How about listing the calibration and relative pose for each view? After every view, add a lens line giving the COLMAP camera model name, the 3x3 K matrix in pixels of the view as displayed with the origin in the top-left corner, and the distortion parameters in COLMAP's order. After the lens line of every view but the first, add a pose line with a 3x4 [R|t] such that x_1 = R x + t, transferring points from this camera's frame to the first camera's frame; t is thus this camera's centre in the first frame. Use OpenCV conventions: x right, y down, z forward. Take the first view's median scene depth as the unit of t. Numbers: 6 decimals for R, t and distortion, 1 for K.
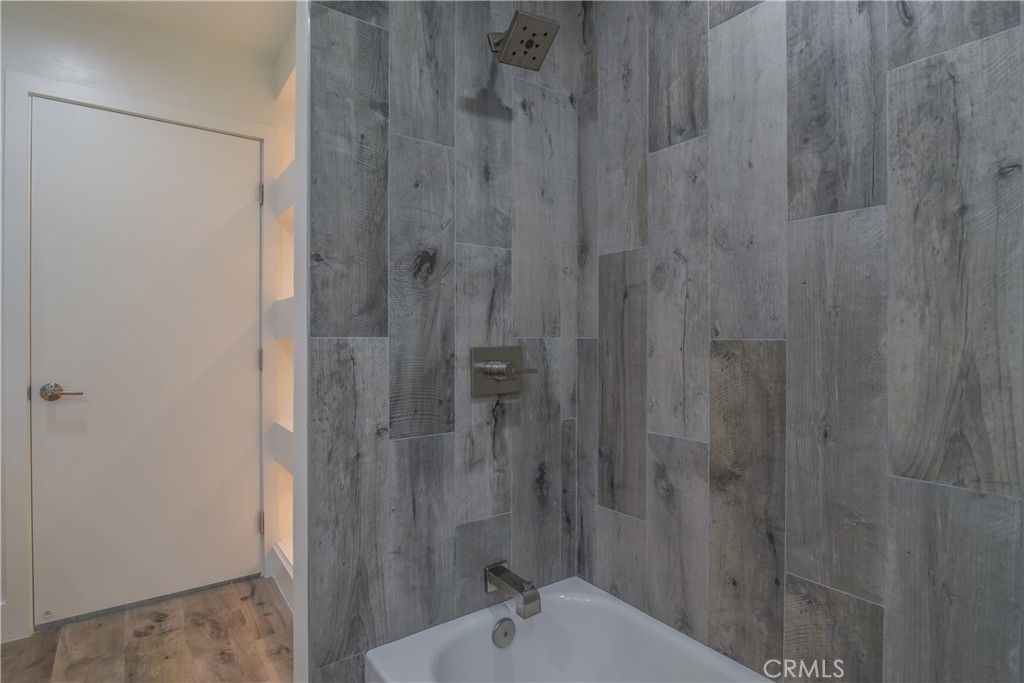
lens RADIAL K [[520.8, 0, 515.9], [0, 520.8, 341.9], [0, 0, 1]] dist [-0.019120, -0.000617]
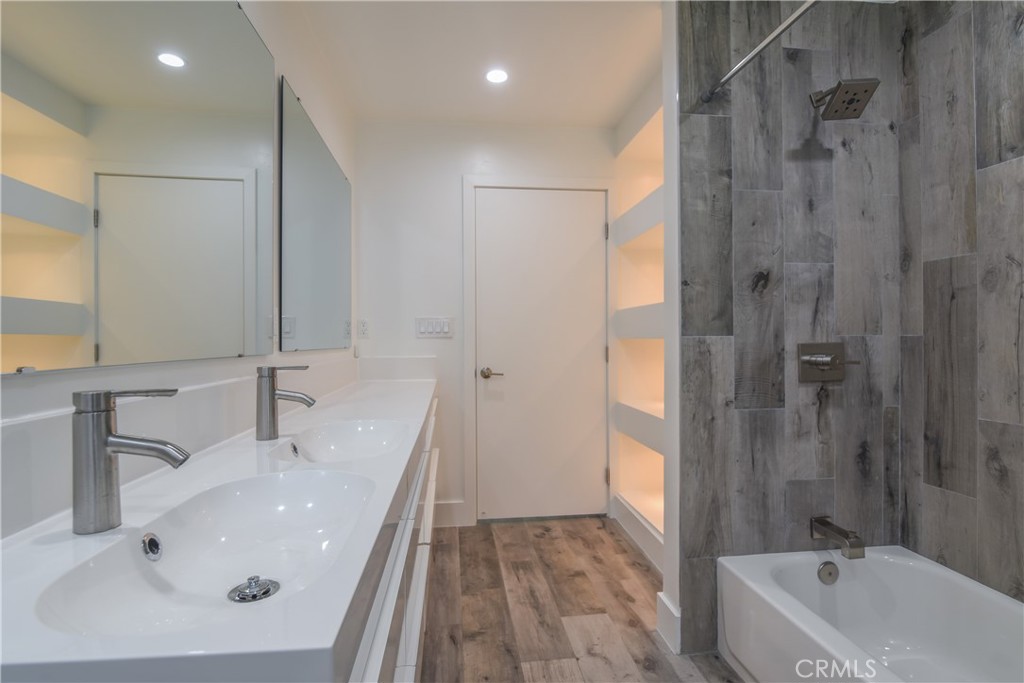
lens RADIAL K [[515.6, 0, 504.0], [0, 515.6, 339.6], [0, 0, 1]] dist [-0.016715, -0.000958]
pose [[0.857484, -0.005519, -0.514481, -0.058556], [0.003183, 0.999980, -0.005423, 0.005677], [0.514501, 0.003012, 0.857484, -0.459349]]
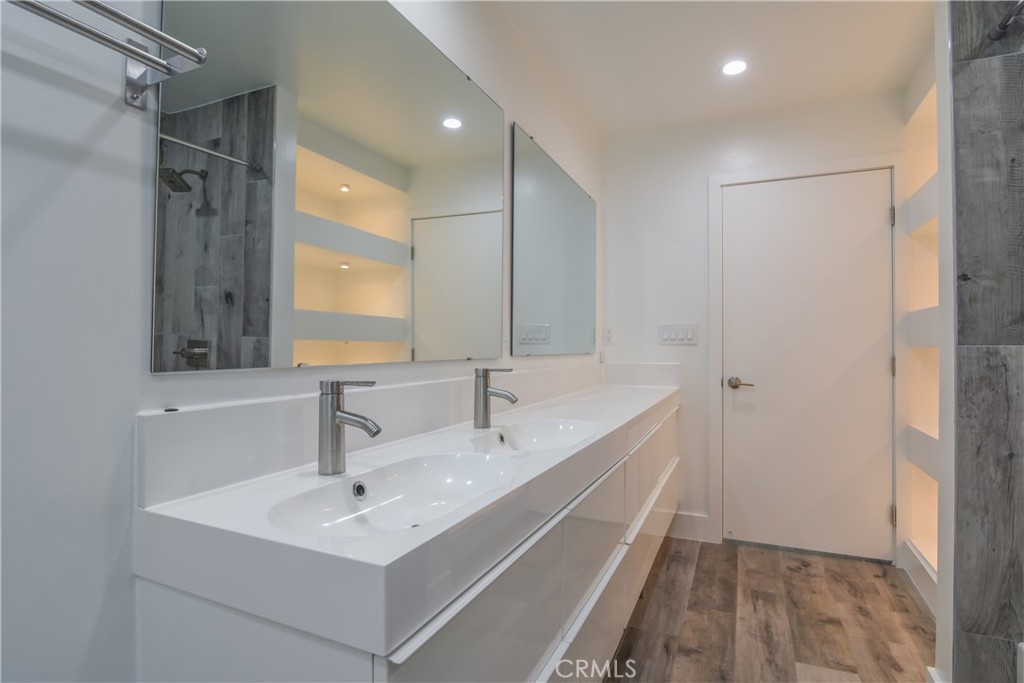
lens RADIAL K [[510.9, 0, 508.5], [0, 510.9, 339.9], [0, 0, 1]] dist [-0.017166, -0.000461]
pose [[0.472946, -0.010552, -0.881028, 0.109227], [-0.007091, 0.999850, -0.015781, 0.002603], [0.881063, 0.013711, 0.472800, -0.371337]]
